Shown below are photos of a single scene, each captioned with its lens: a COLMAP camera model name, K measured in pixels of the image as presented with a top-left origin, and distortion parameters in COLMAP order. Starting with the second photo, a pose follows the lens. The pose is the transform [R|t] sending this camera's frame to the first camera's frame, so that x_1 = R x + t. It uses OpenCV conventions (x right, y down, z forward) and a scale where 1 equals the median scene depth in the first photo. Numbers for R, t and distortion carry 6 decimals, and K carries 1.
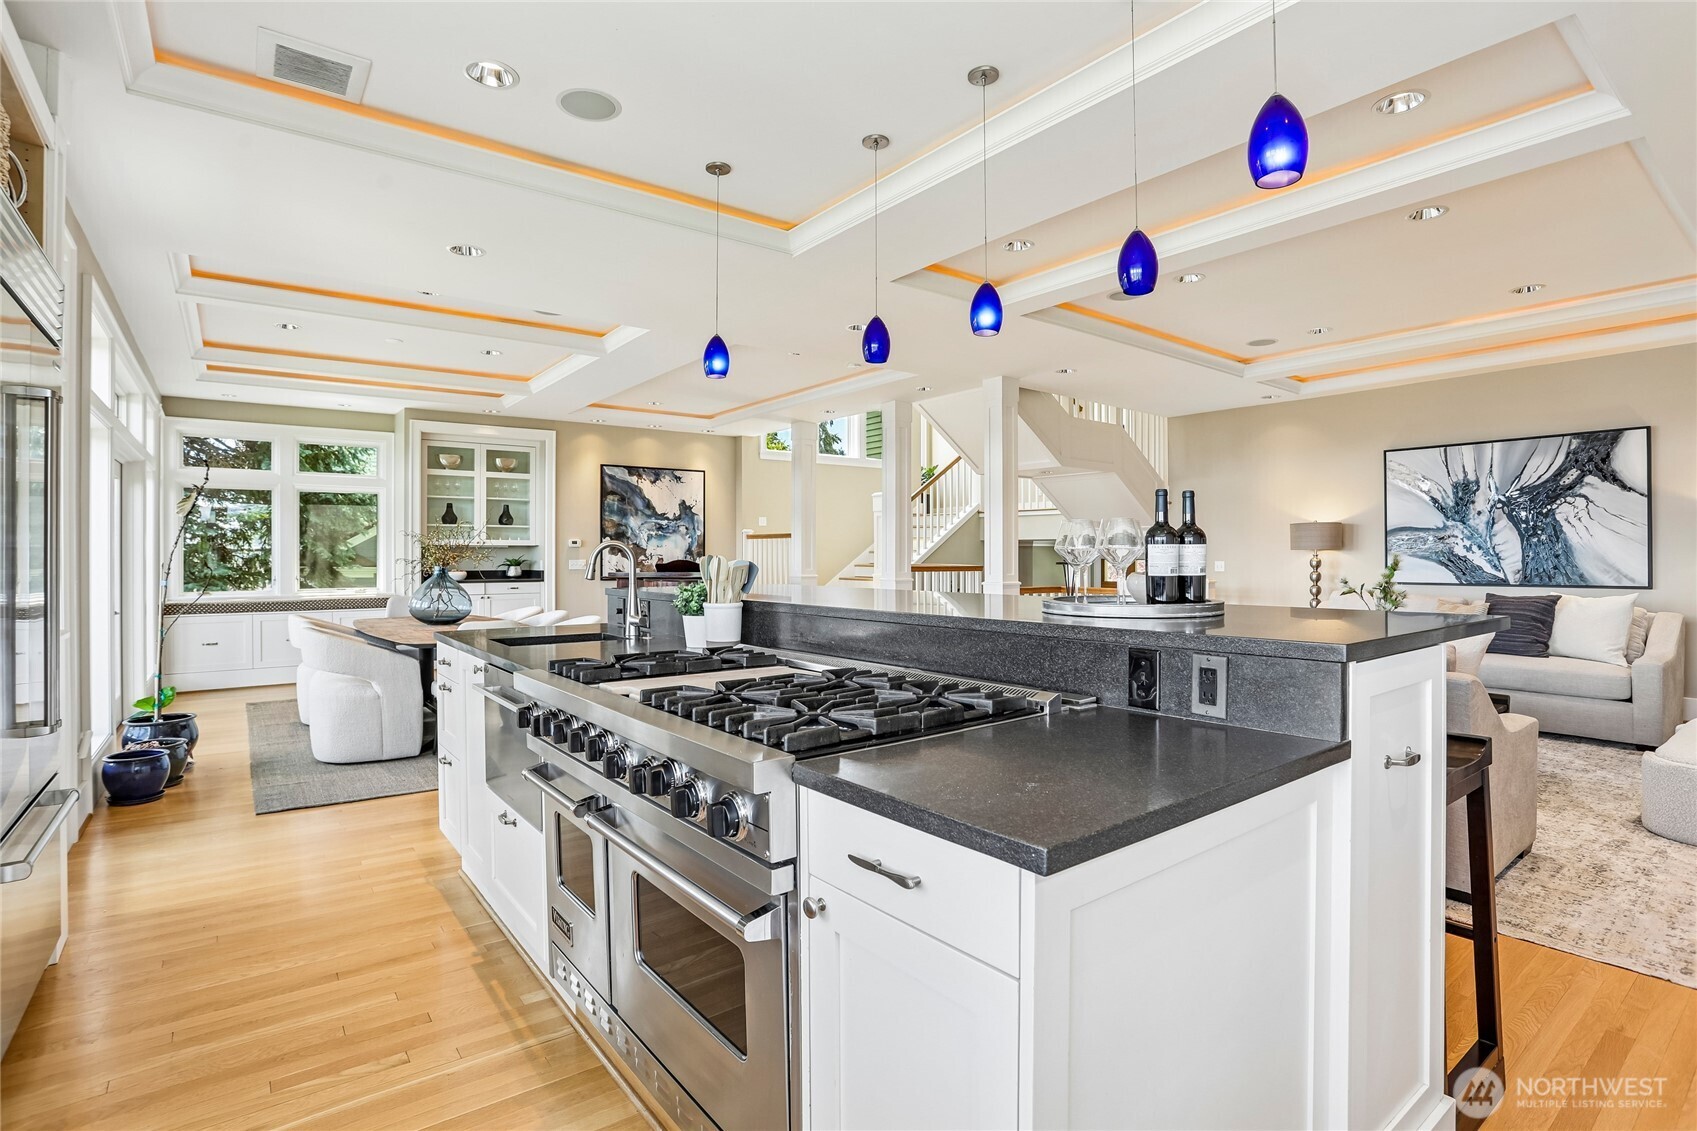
lens RADIAL K [[827.6, 0, 848.6], [0, 827.6, 544.4], [0, 0, 1]] dist [-0.065655, 0.023990]
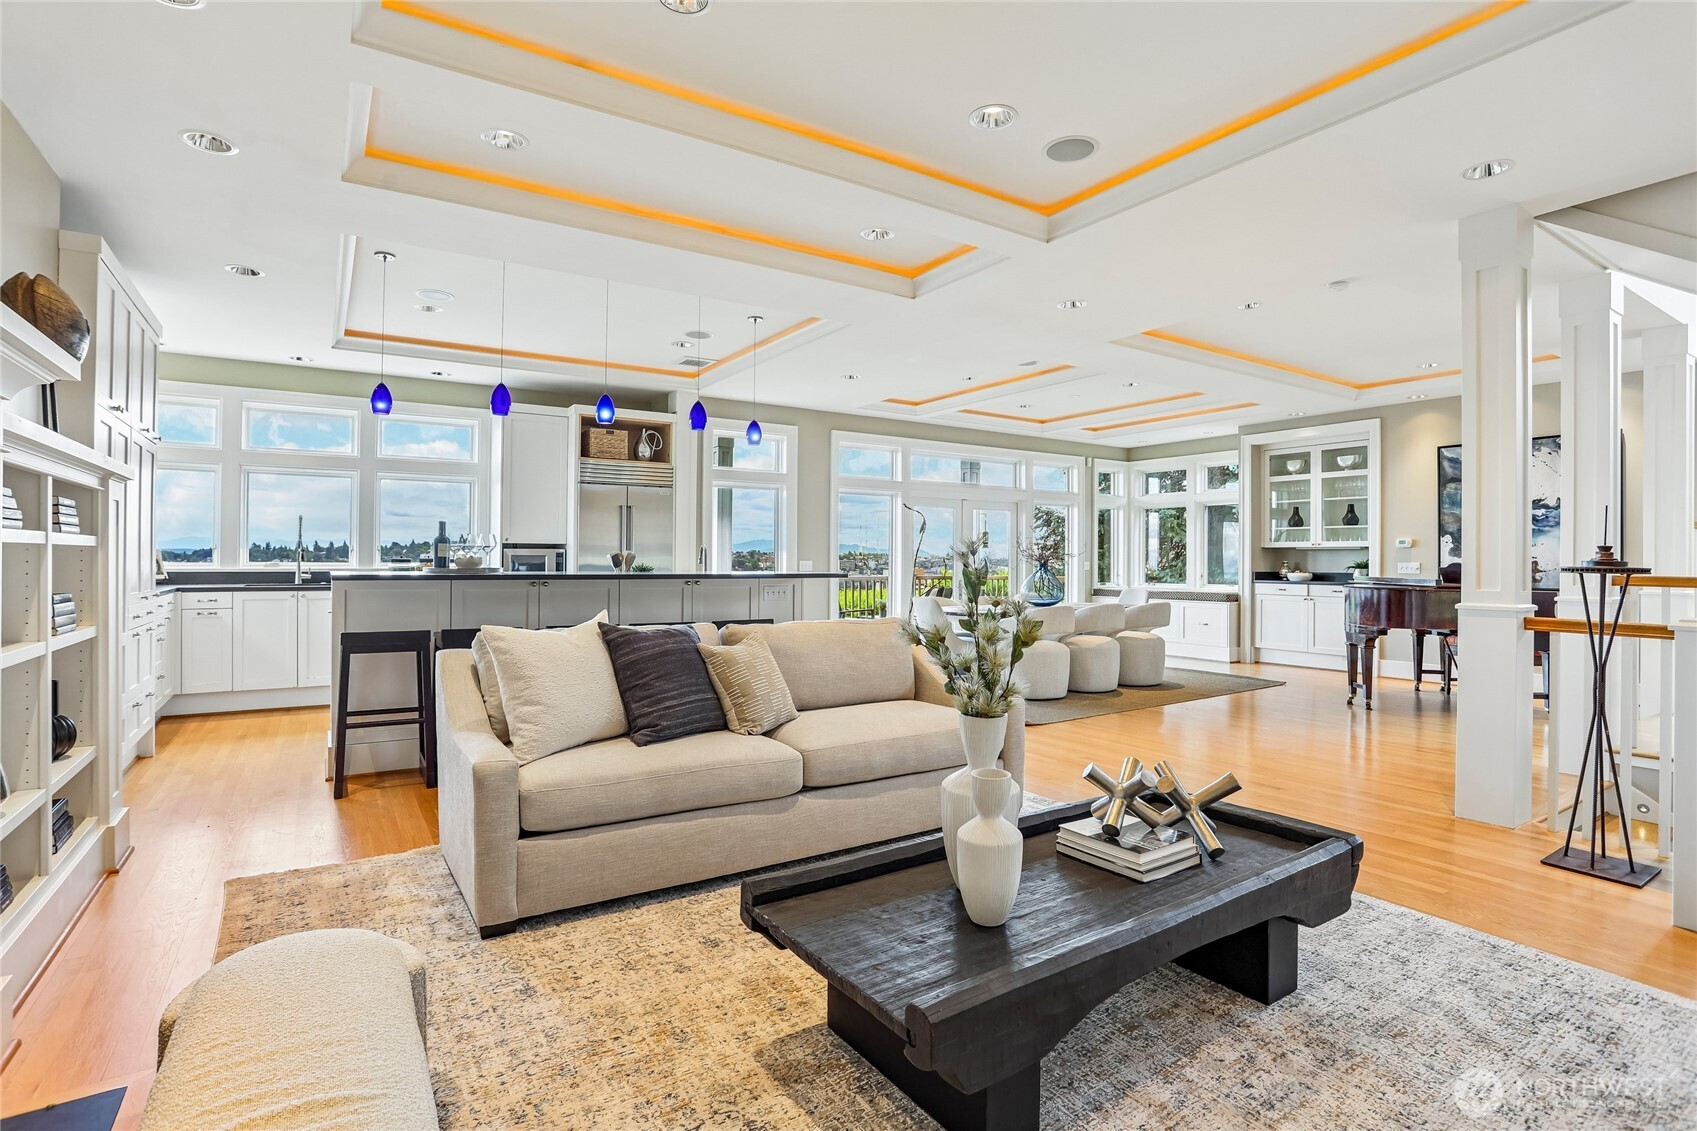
lens RADIAL K [[827.6, 0, 846.7], [0, 827.6, 558.1], [0, 0, 1]] dist [-0.065655, 0.023990]
pose [[-0.076403, 0.000358, -0.997077, 0.615789], [0.005173, 0.999987, -0.000038, 0.012364], [0.997064, -0.005161, -0.076404, 0.536297]]
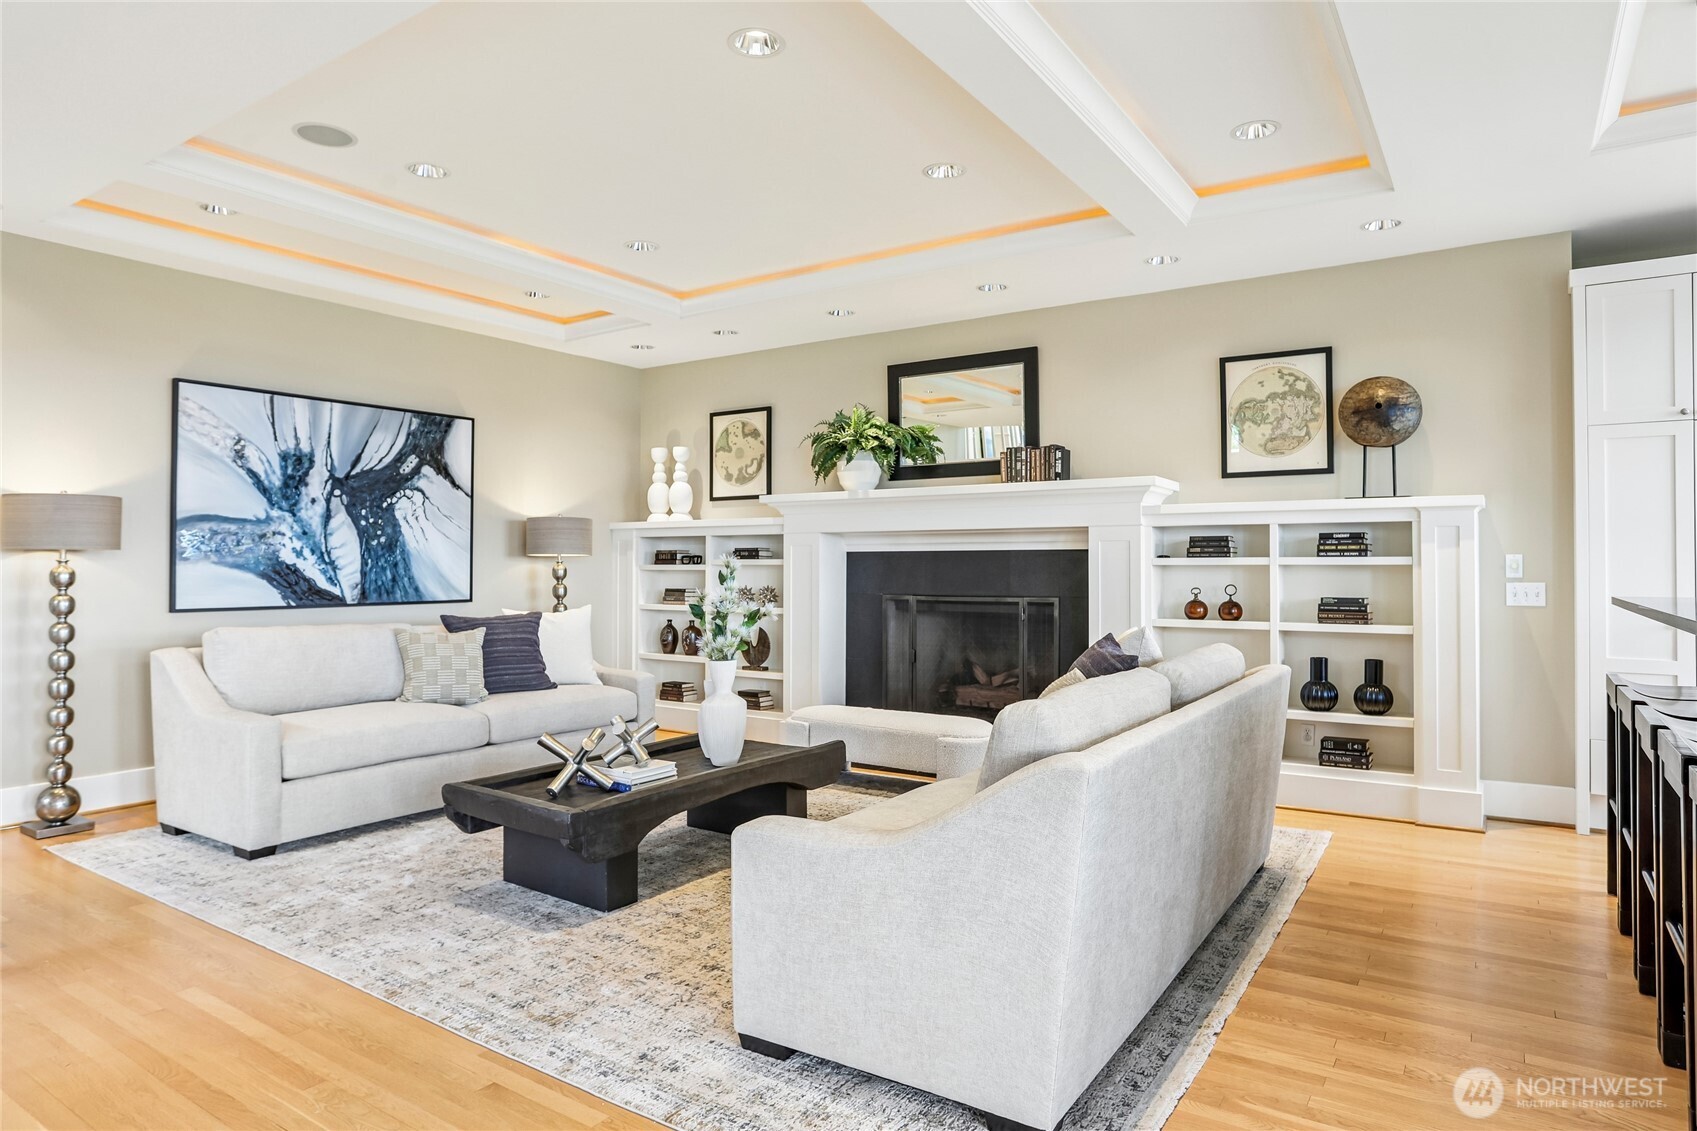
lens RADIAL K [[1007.6, 0, 843.8], [0, 1007.6, 549.7], [0, 0, 1]] dist [-0.049176, 0.021981]
pose [[-0.316121, 0.017128, 0.948564, -0.123573], [-0.013500, 0.999655, -0.022550, 0.011898], [-0.948623, -0.019934, -0.315780, 0.651864]]
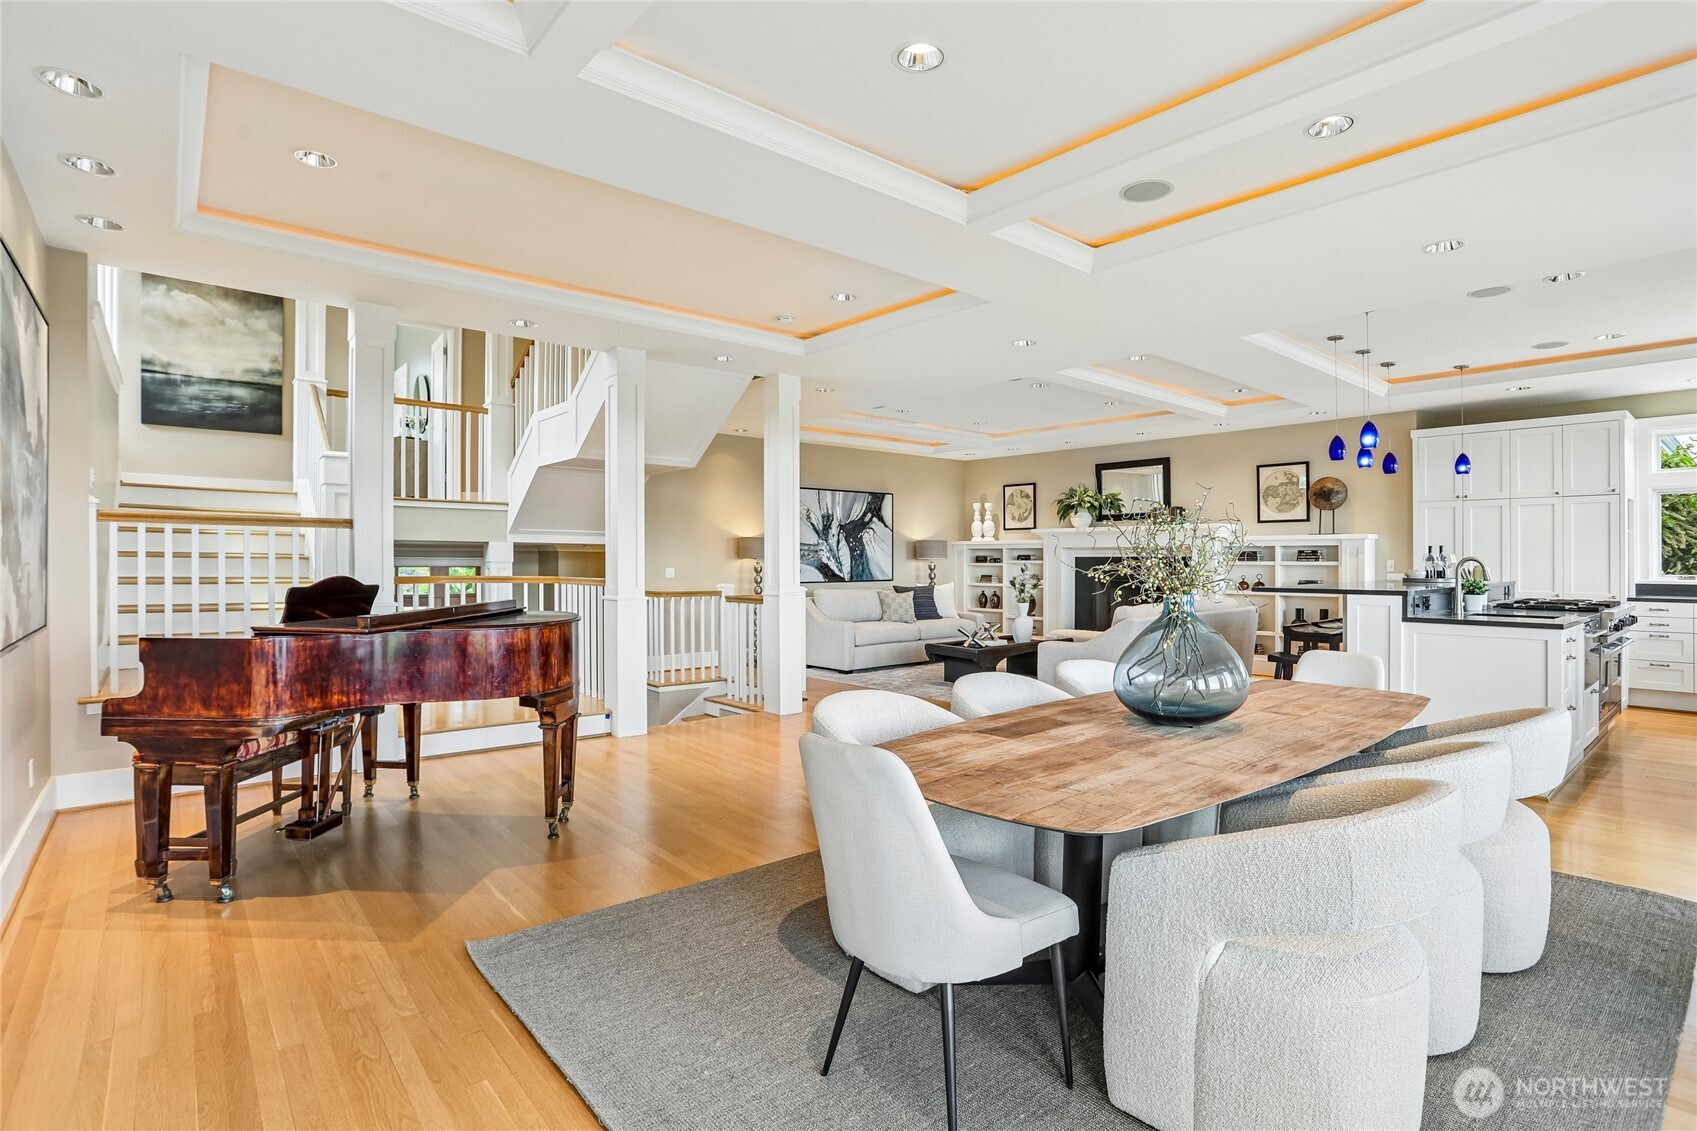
lens RADIAL K [[827.6, 0, 858.2], [0, 827.6, 537.4], [0, 0, 1]] dist [-0.065655, 0.023990]
pose [[-0.061349, 0.027207, 0.997746, -0.635661], [-0.015825, 0.999476, -0.028227, 0.007096], [-0.997991, -0.017521, -0.060886, 0.816396]]
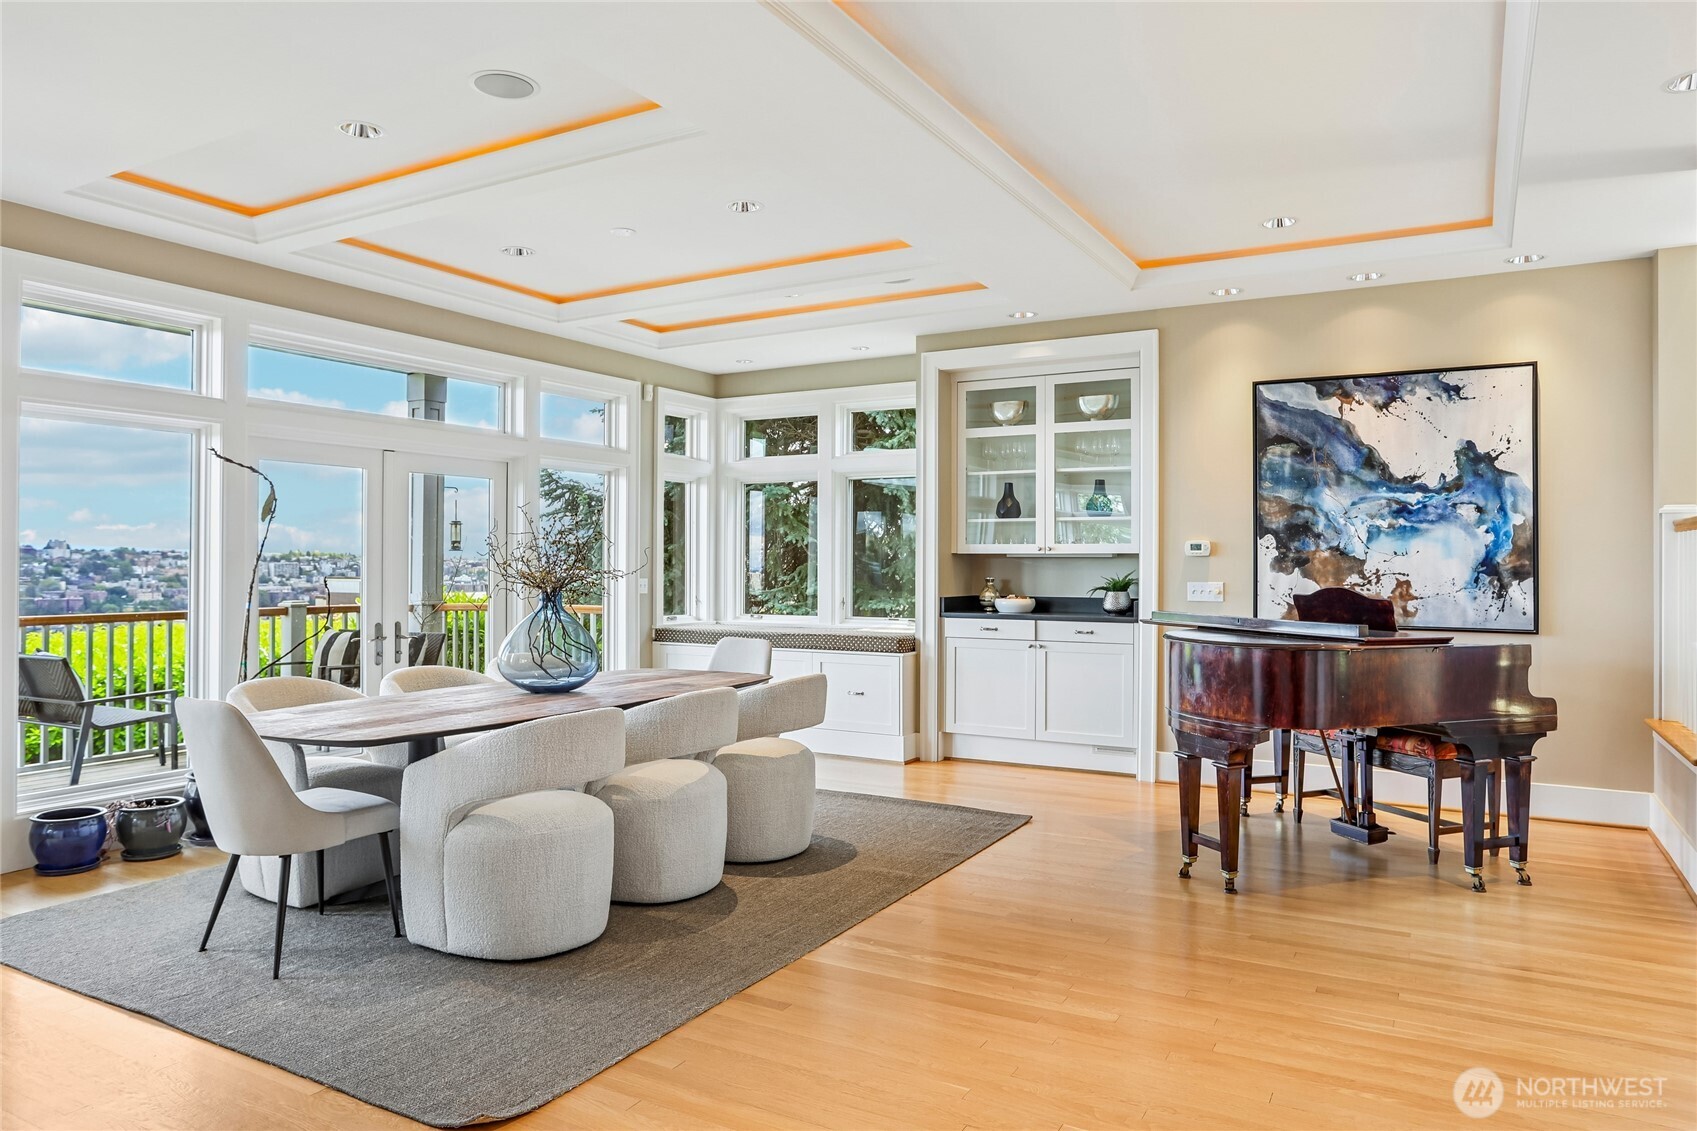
lens RADIAL K [[1092.5, 0, 868.2], [0, 1092.5, 556.6], [0, 0, 1]] dist [-0.037272, 0.007651]
pose [[0.405925, -0.001539, -0.913905, 0.205269], [0.006640, 0.999977, 0.001265, 0.001382], [0.913882, -0.006582, 0.405926, 0.615235]]
